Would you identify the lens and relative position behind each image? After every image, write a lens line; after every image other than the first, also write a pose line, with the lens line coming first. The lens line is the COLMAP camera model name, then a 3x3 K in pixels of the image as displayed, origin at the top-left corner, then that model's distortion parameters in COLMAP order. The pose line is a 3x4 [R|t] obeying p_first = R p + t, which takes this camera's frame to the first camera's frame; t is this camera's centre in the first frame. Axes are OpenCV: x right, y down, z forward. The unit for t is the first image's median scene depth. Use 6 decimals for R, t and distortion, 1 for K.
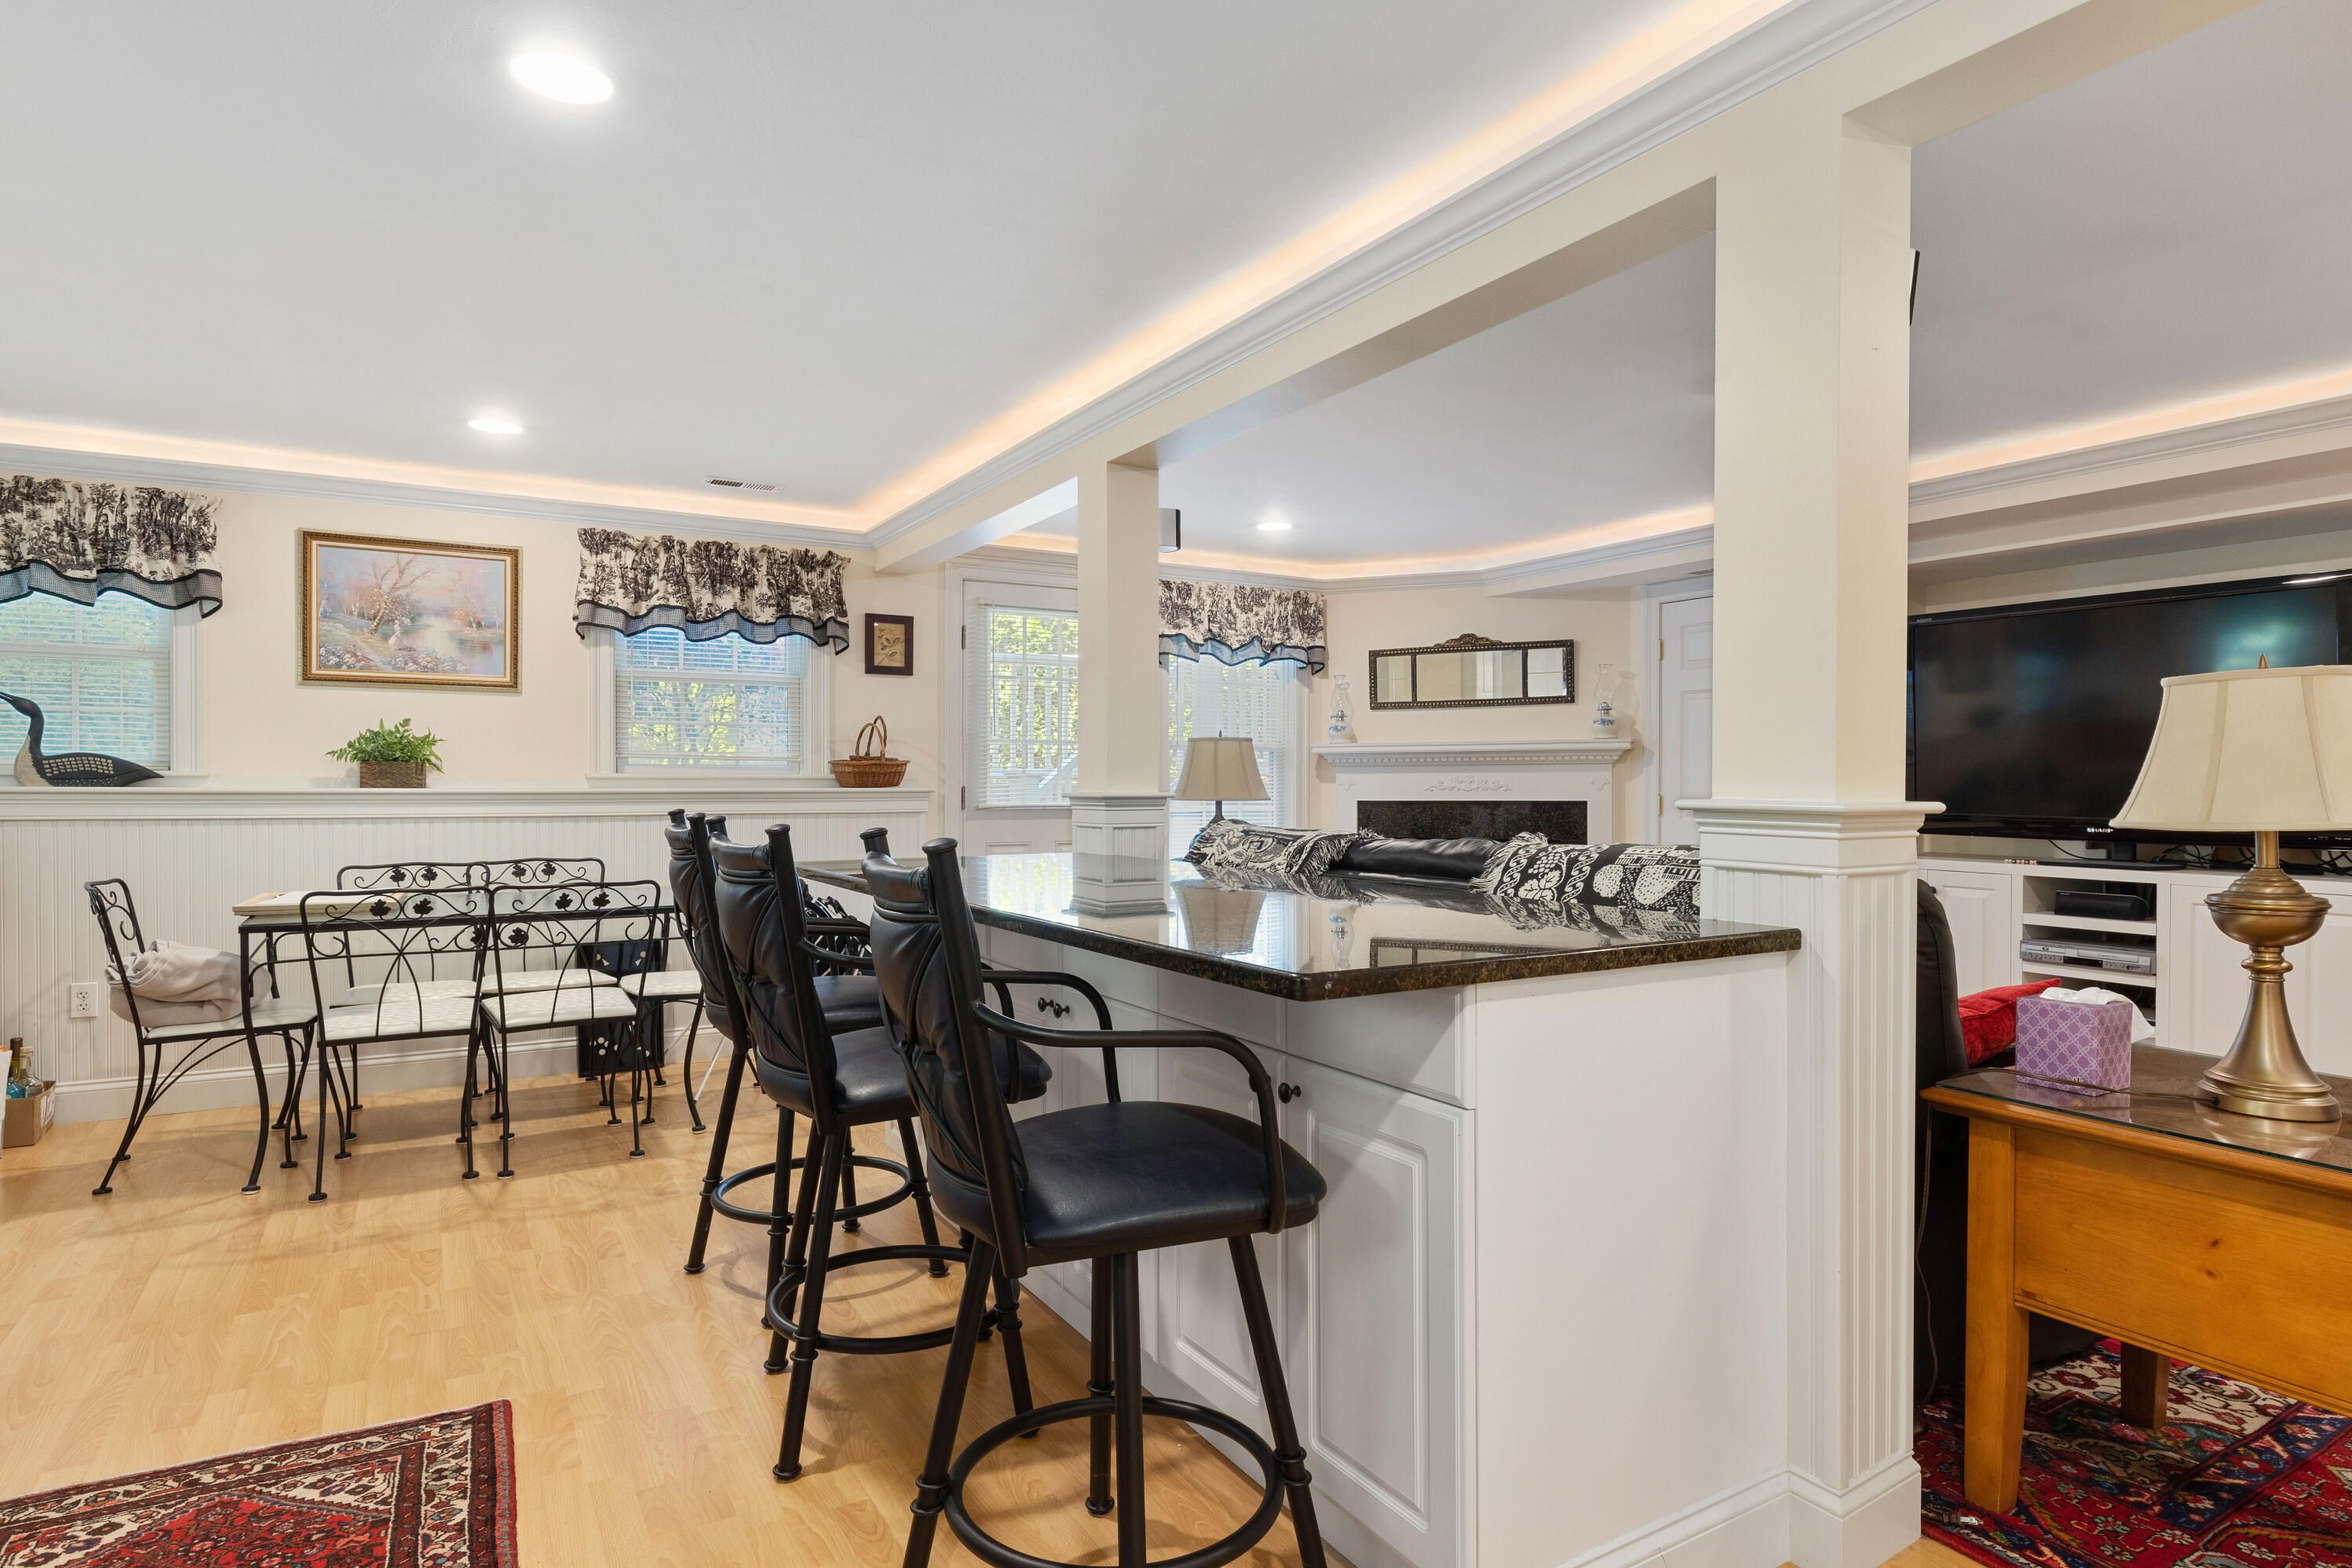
lens RADIAL K [[1249.3, 0, 1188.6], [0, 1249.3, 789.2], [0, 0, 1]] dist [-0.000506, -0.002298]
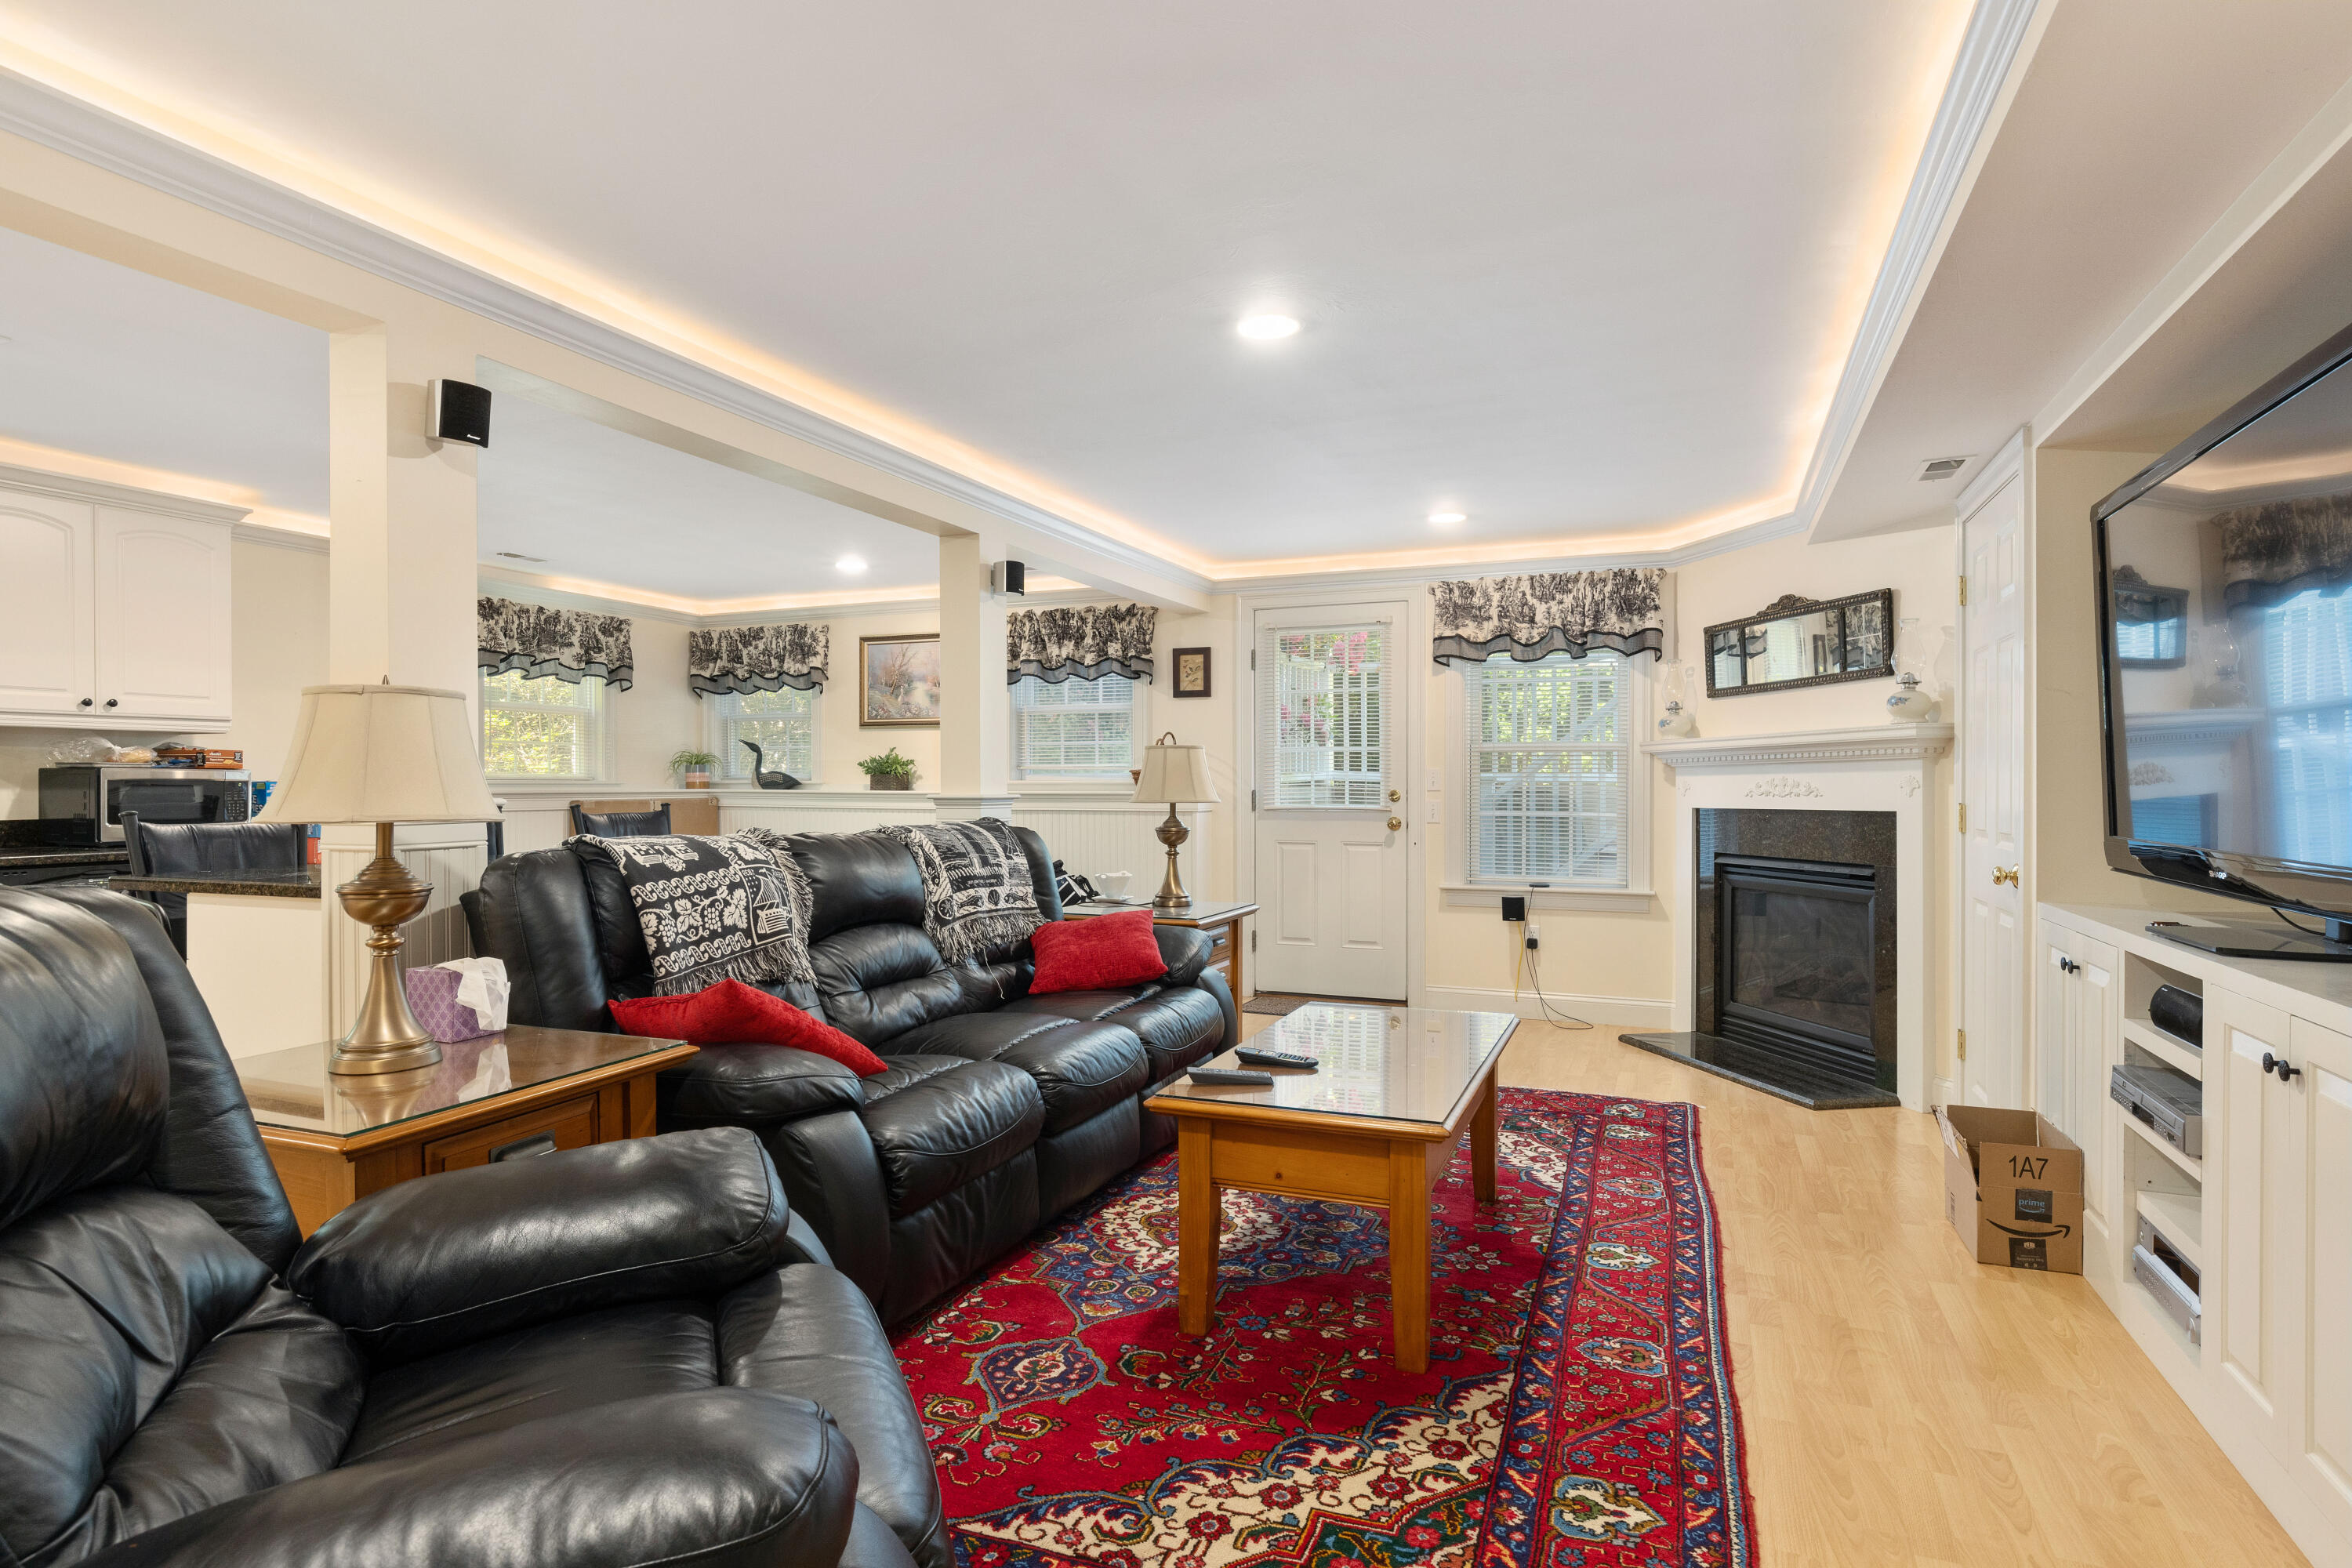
lens RADIAL K [[1249.3, 0, 1182.4], [0, 1249.3, 778.8], [0, 0, 1]] dist [-0.000506, -0.002298]
pose [[0.604710, -0.006107, -0.796422, 0.645669], [-0.003035, 0.999946, -0.009972, -0.001035], [0.796440, 0.008448, 0.604659, 0.239833]]
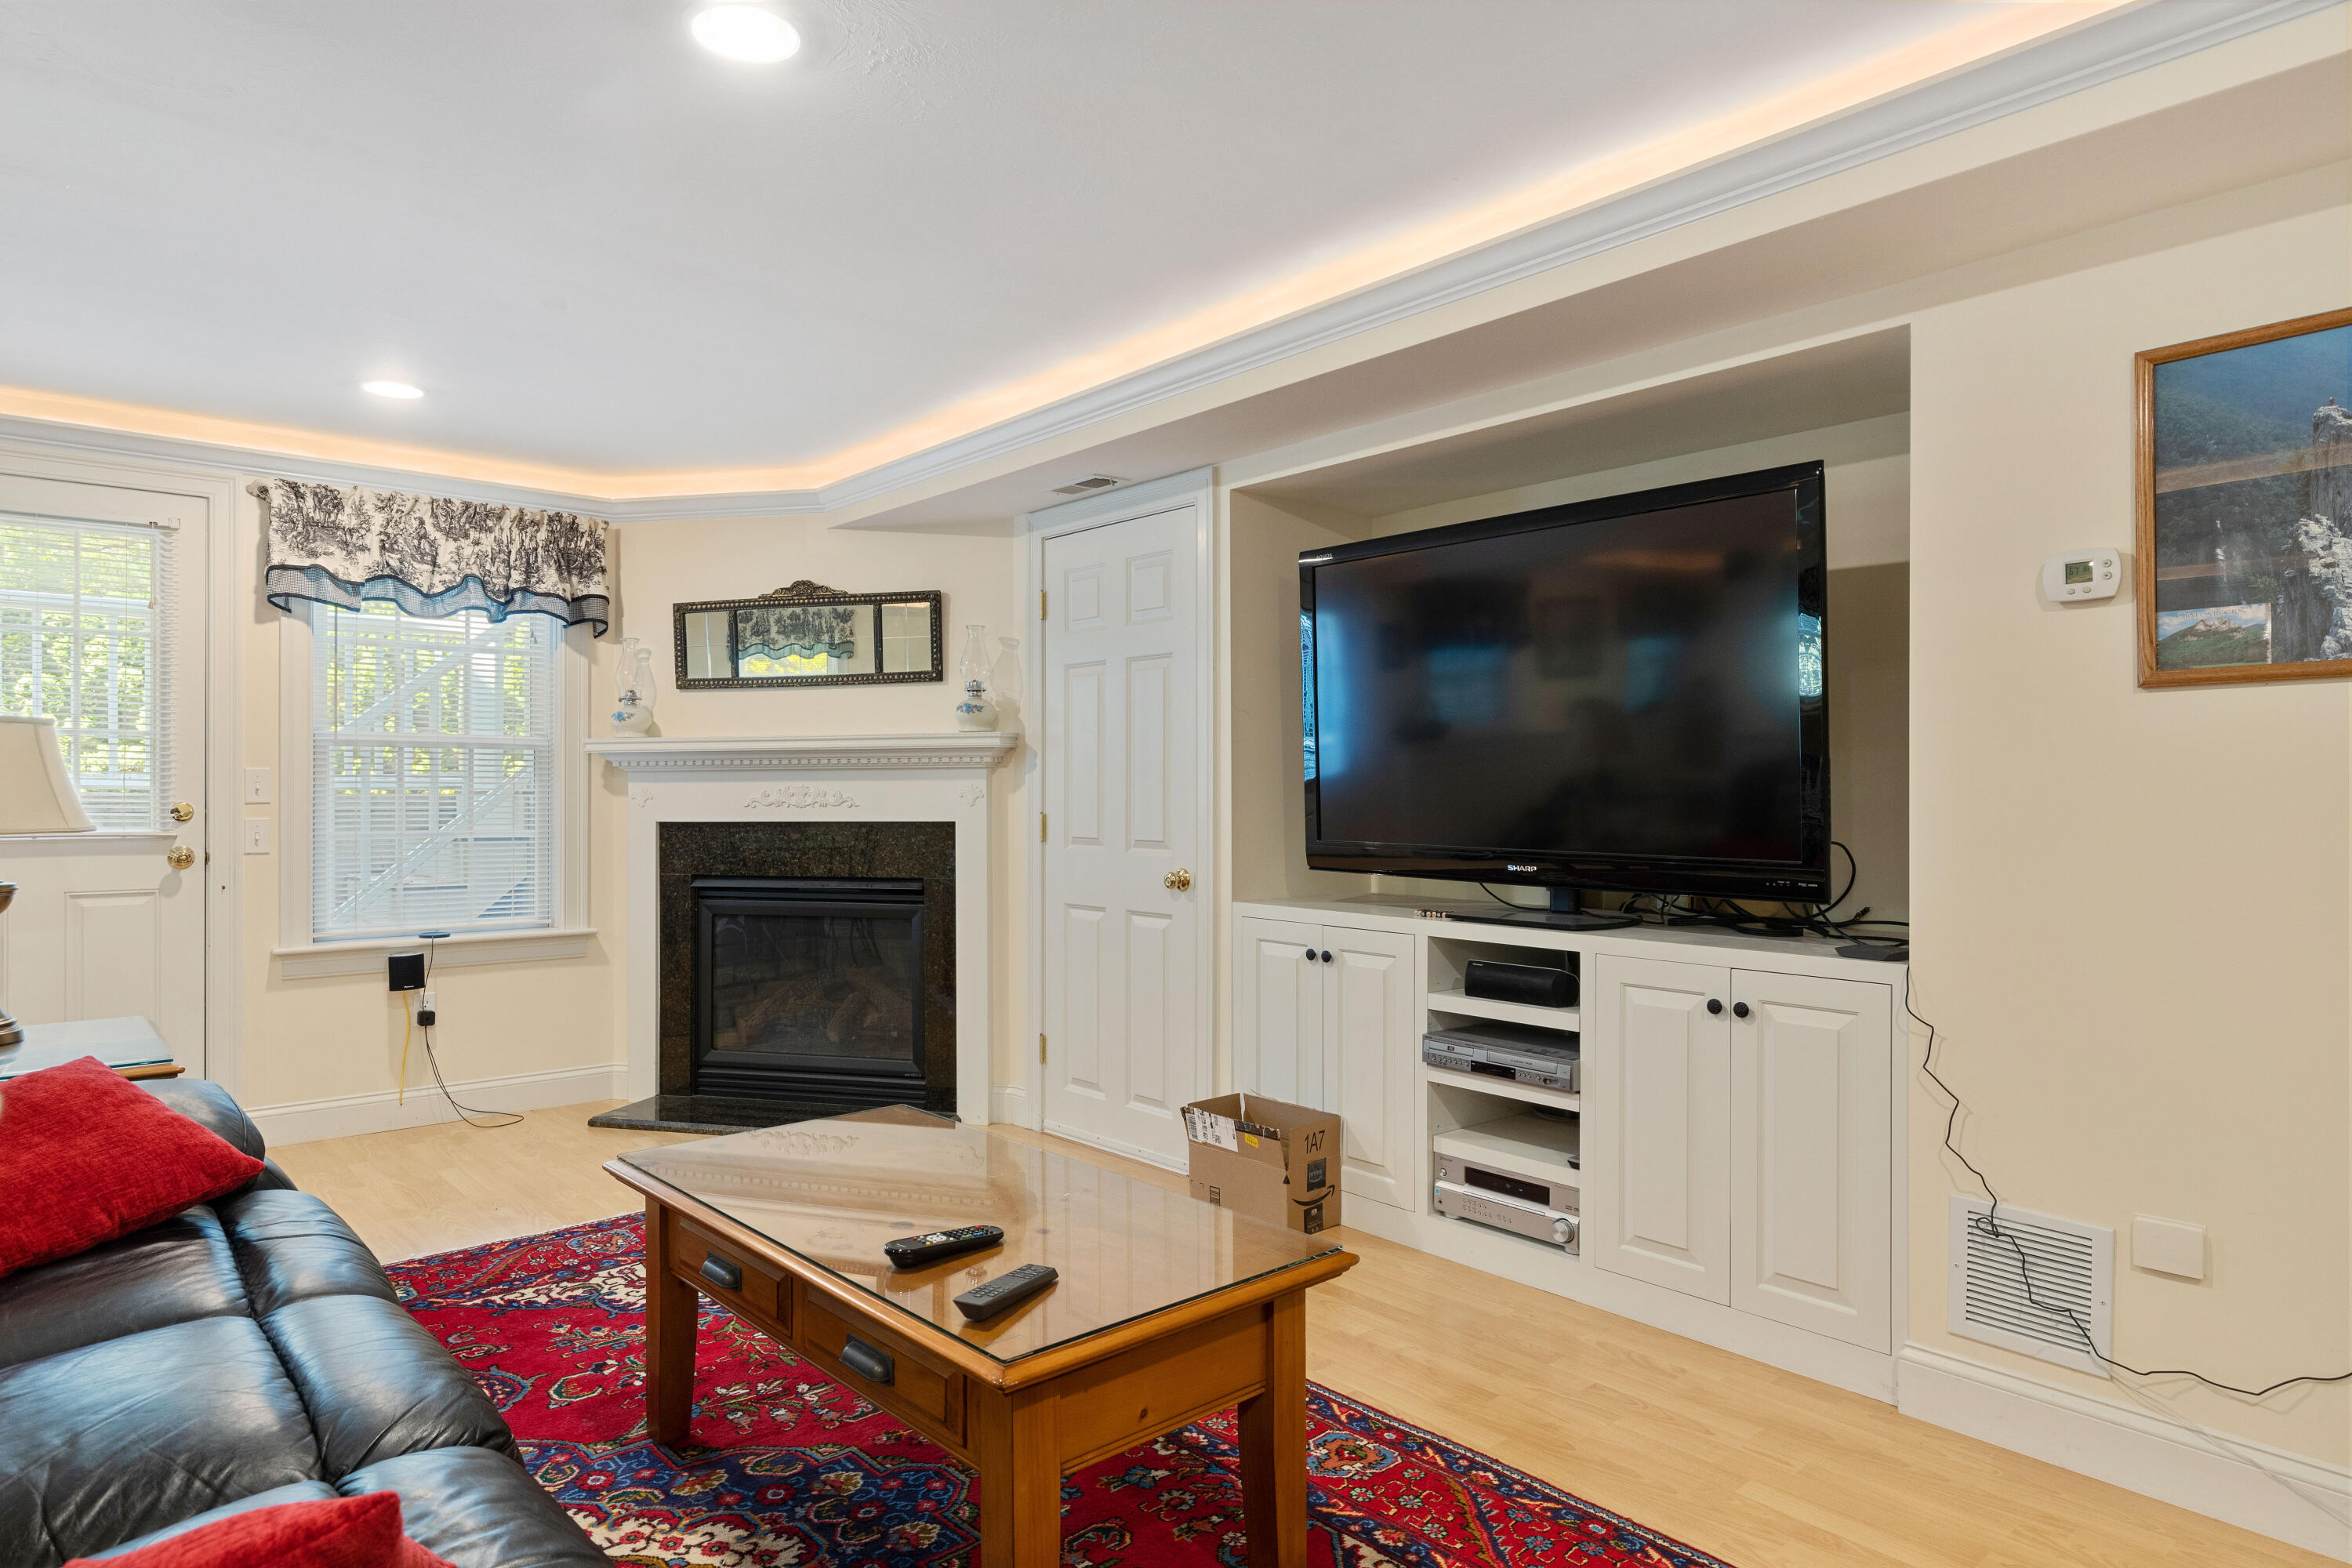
lens RADIAL K [[1361.0, 0, 1171.1], [0, 1361.0, 789.9], [0, 0, 1]] dist [0.004373, 0.001139]
pose [[0.982700, -0.001953, 0.185193, 0.297612], [0.002777, 0.999987, -0.004193, -0.004846], [-0.185183, 0.004634, 0.982693, 0.231295]]
